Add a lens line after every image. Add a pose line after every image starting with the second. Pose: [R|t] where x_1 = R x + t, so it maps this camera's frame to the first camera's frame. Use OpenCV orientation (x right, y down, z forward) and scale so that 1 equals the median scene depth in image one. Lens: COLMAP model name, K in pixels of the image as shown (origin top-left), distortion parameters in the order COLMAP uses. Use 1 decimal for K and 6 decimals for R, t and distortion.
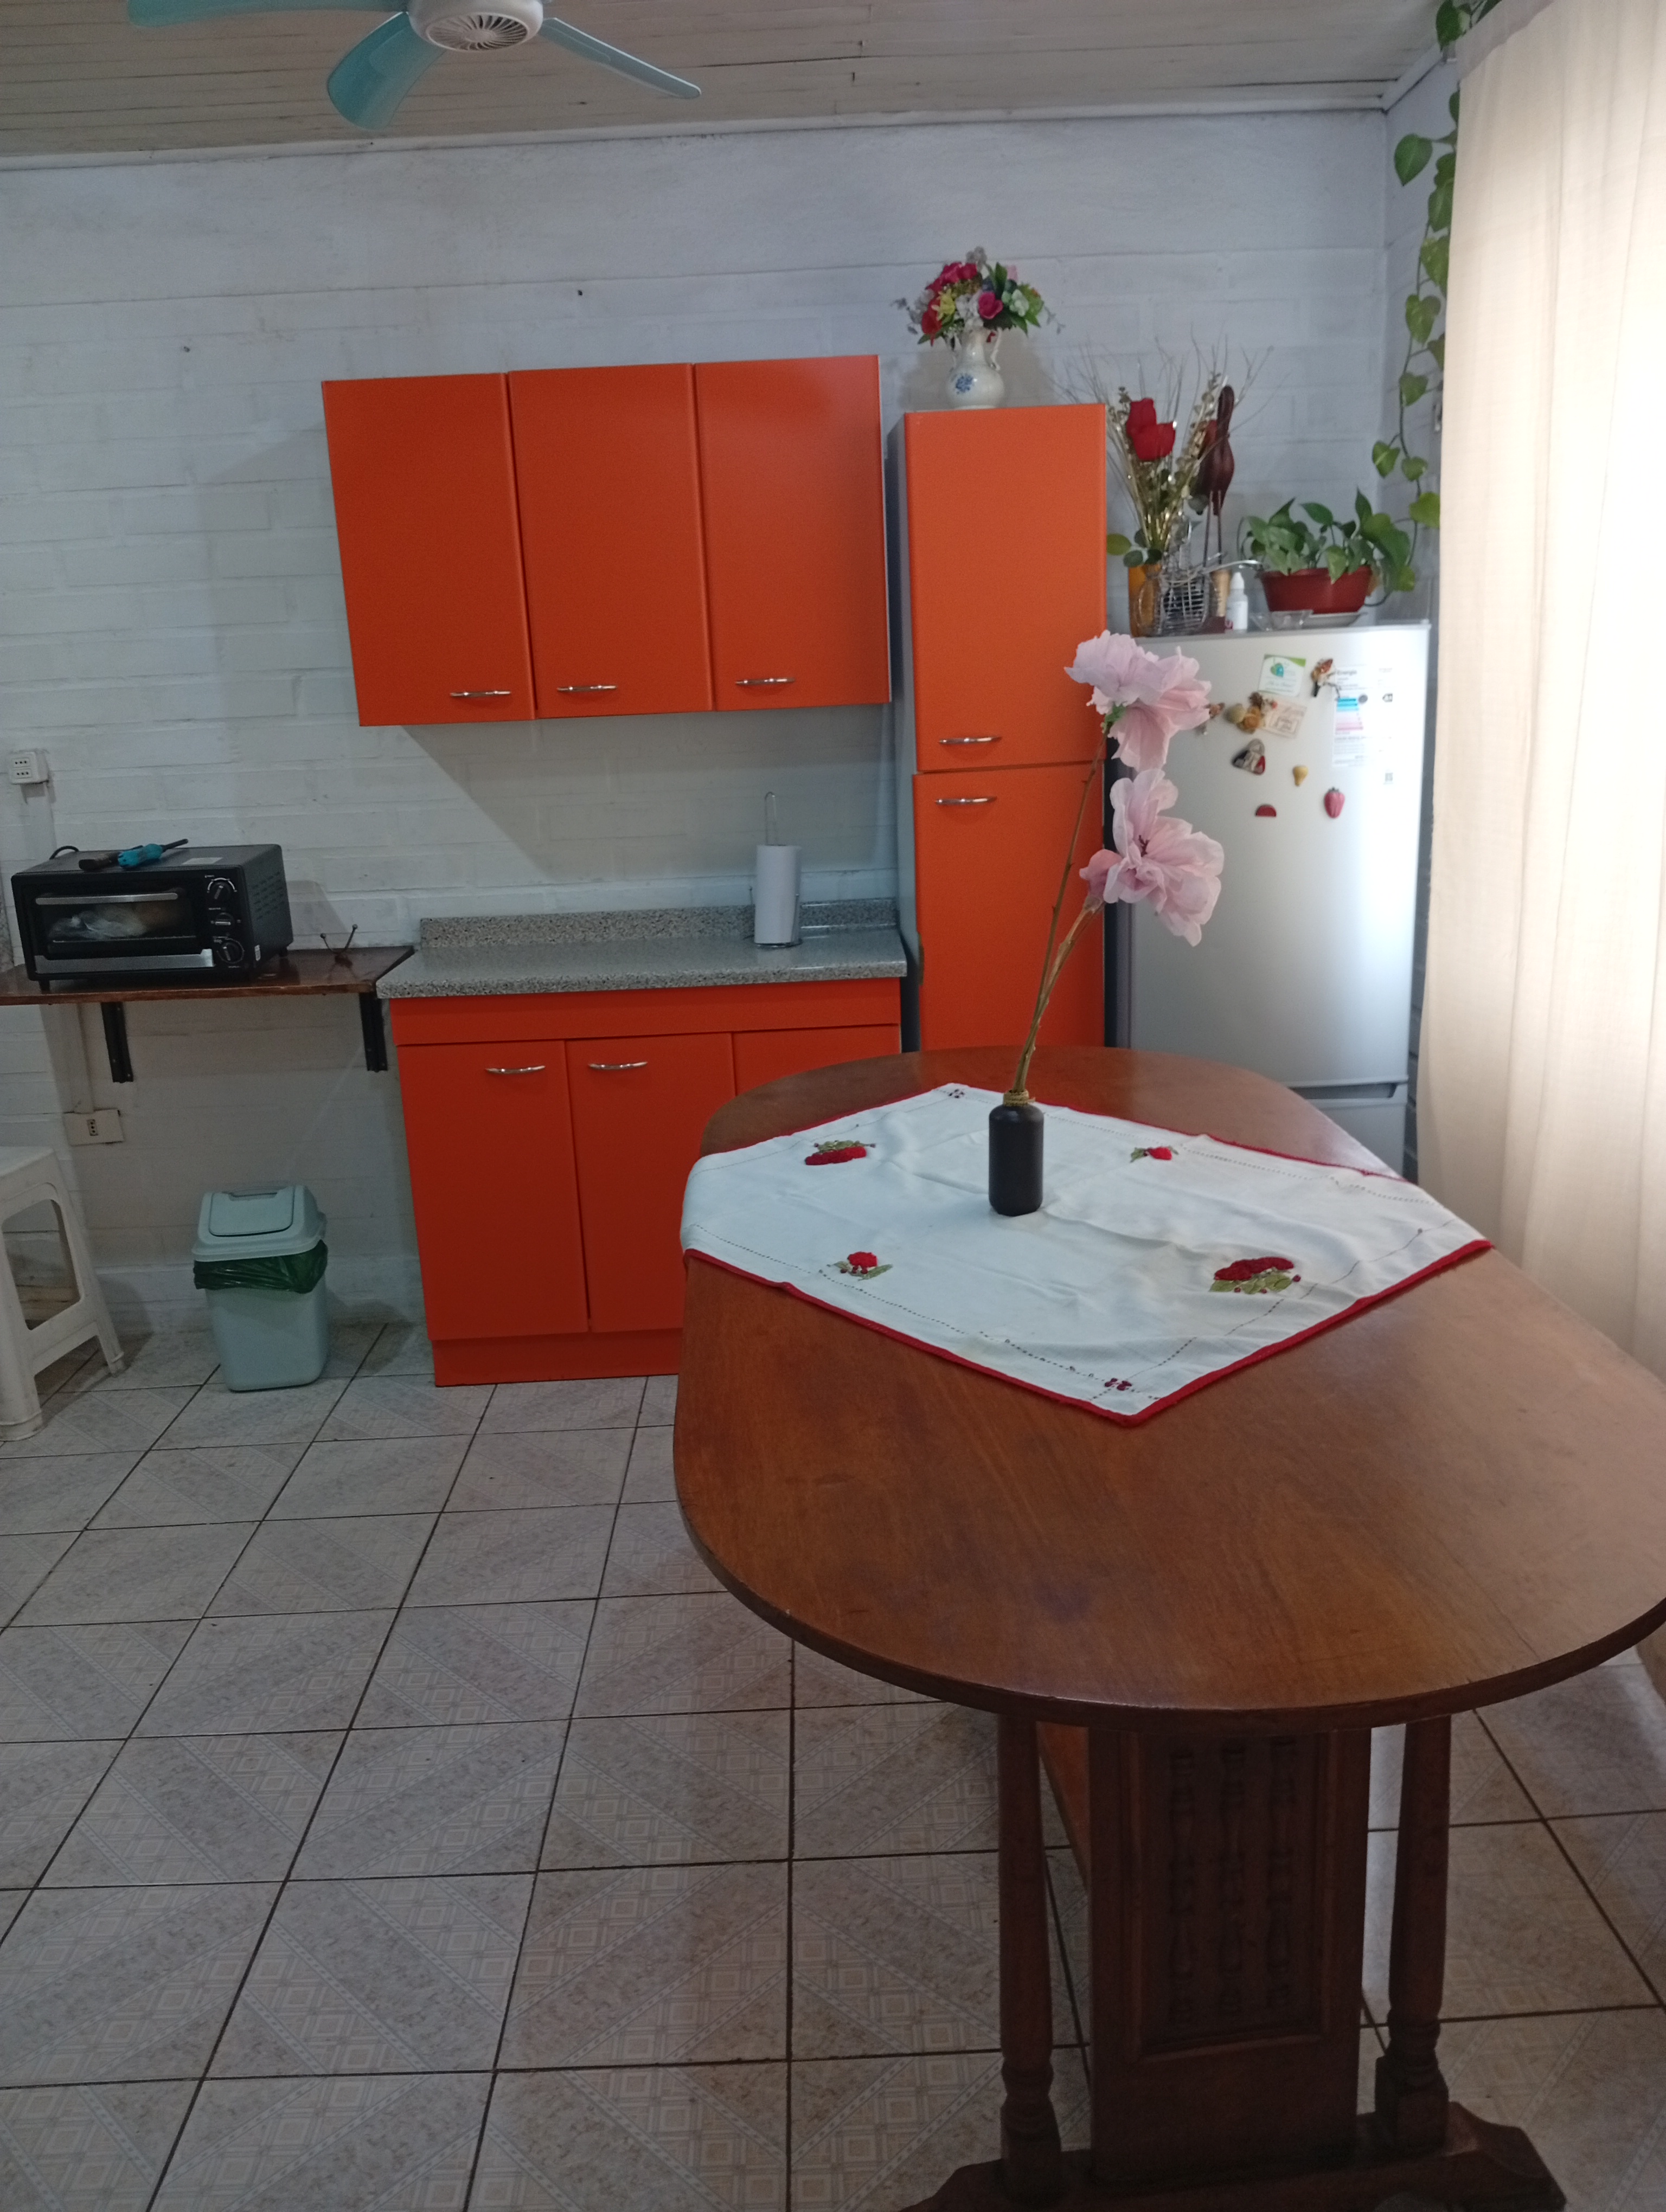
lens RADIAL K [[1727.2, 0, 835.6], [0, 1727.2, 1113.1], [0, 0, 1]] dist [0.120299, -0.252197]
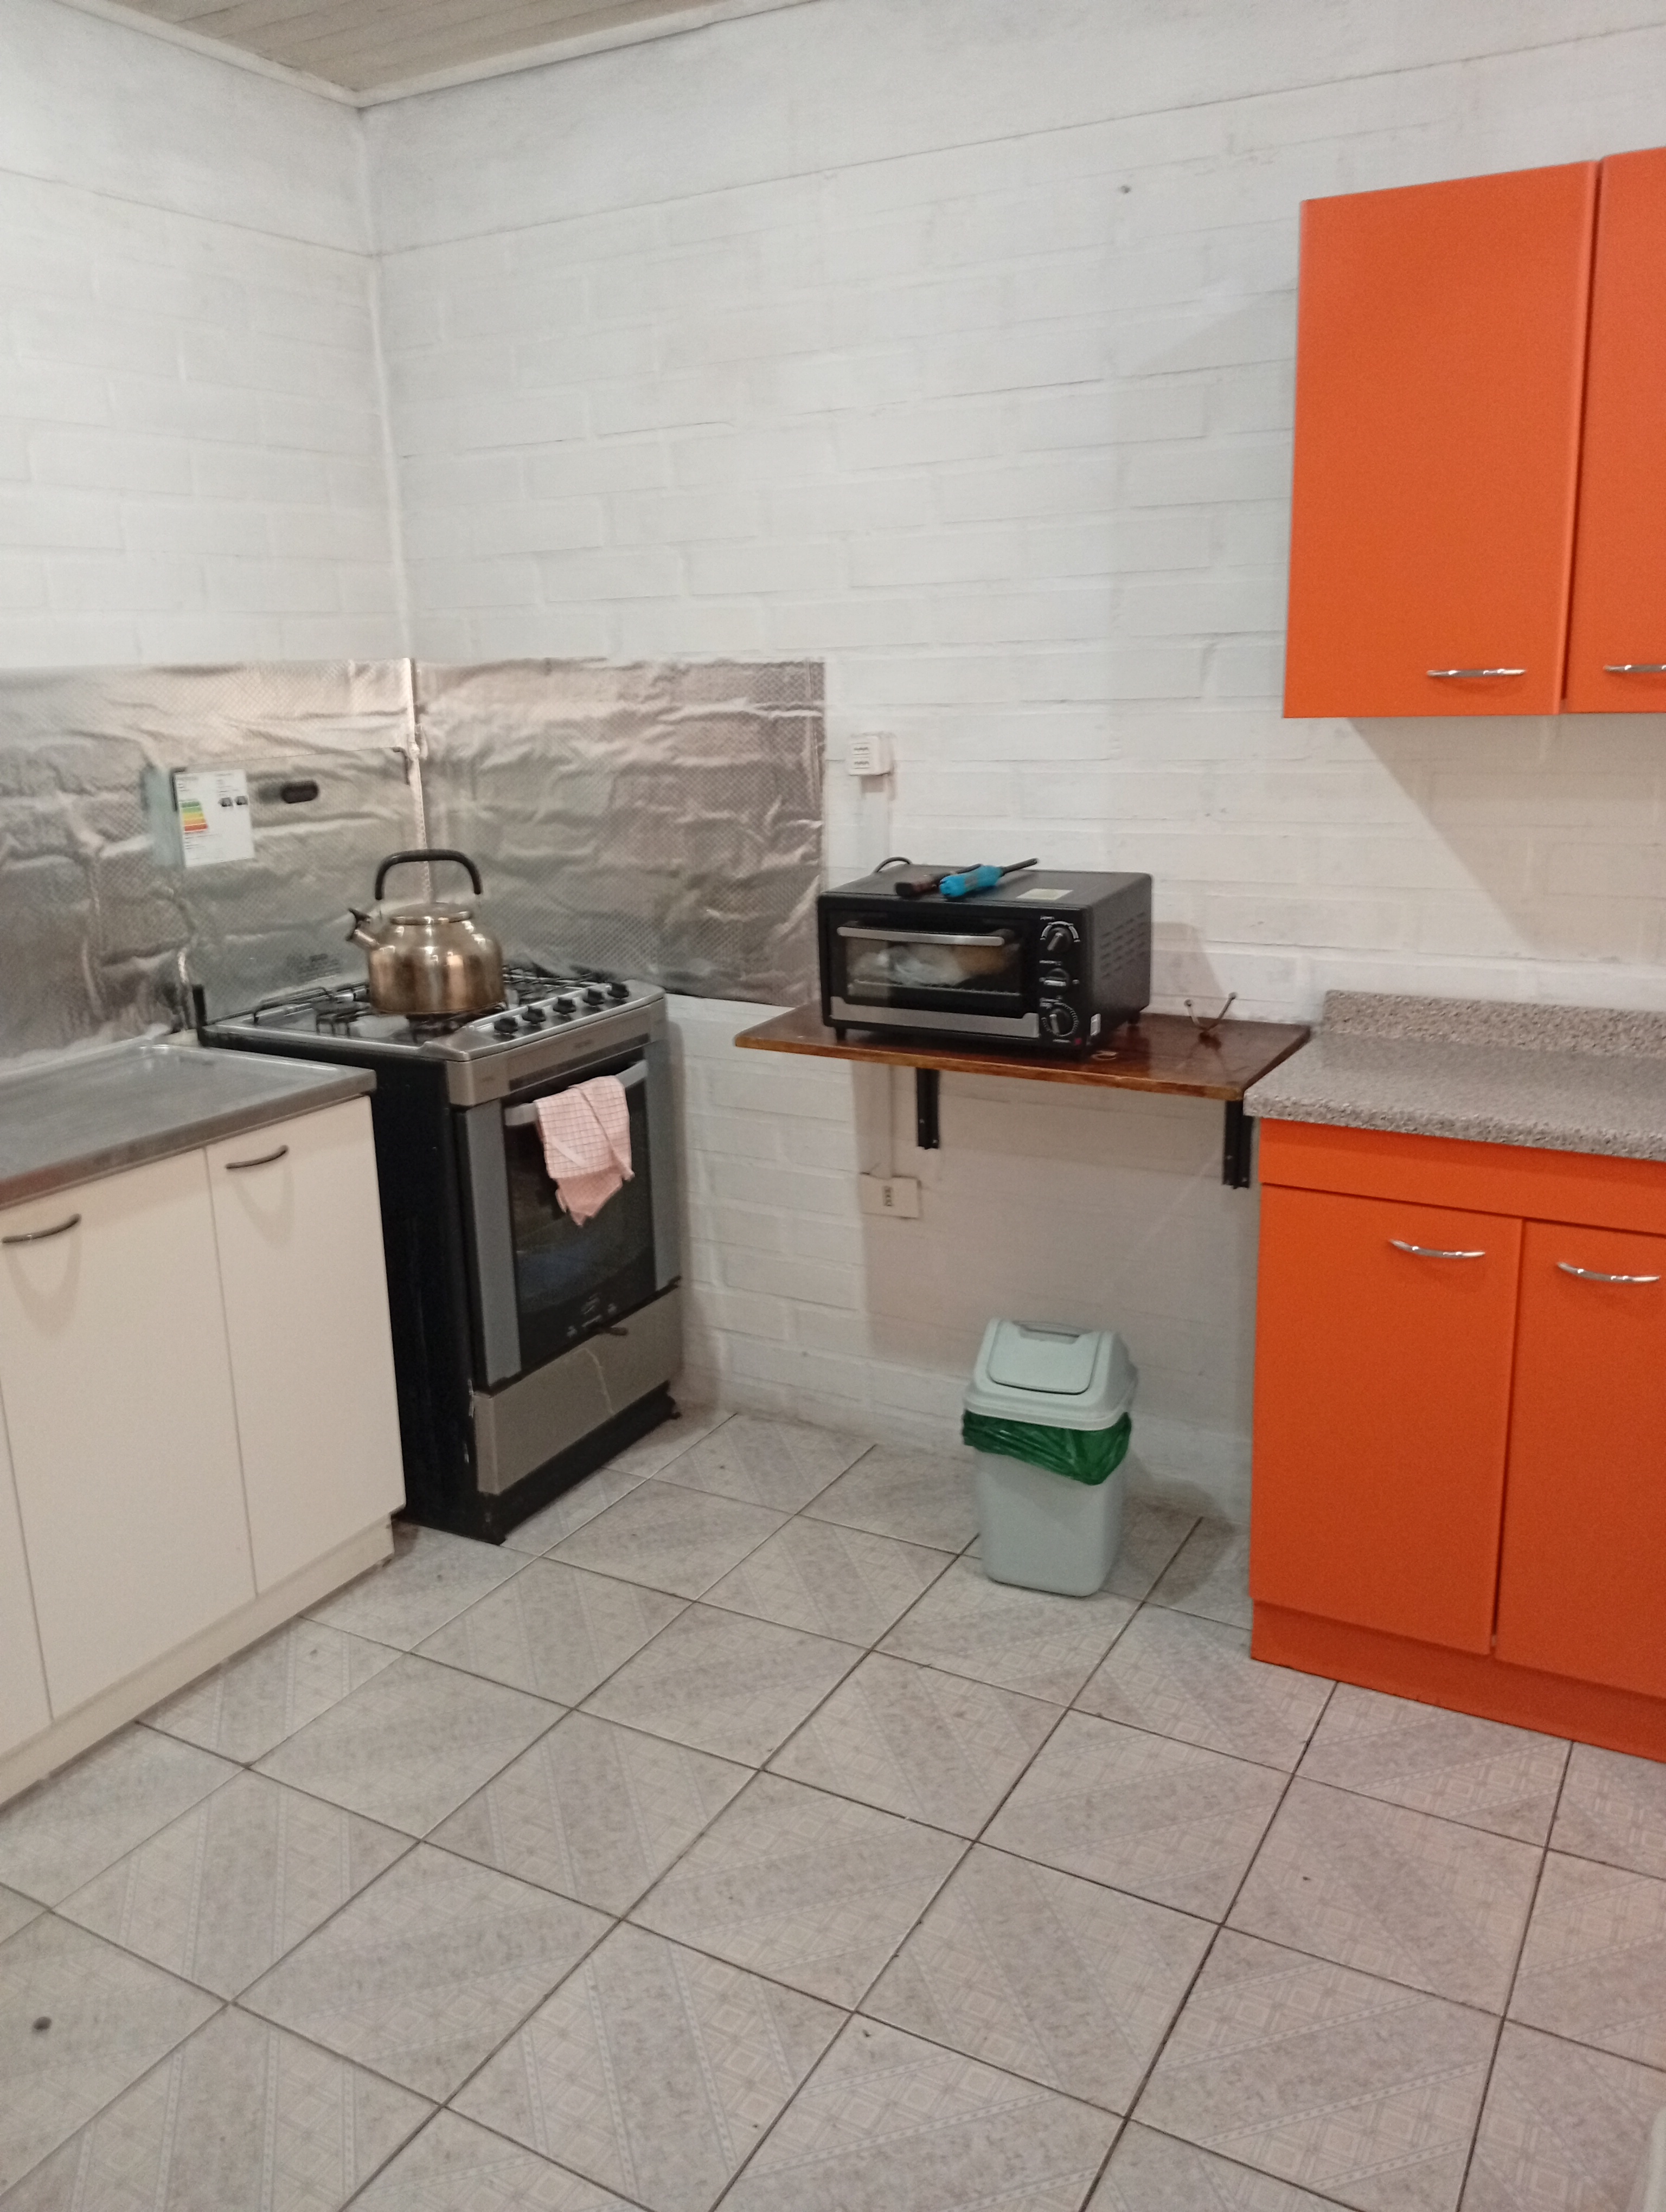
lens RADIAL K [[1727.2, 0, 835.6], [0, 1727.2, 1113.1], [0, 0, 1]] dist [0.120299, -0.252197]
pose [[0.867563, 0.145677, -0.475513, -0.071470], [-0.136424, 0.989170, 0.054138, -0.076286], [0.478250, 0.017903, 0.878041, 0.297387]]
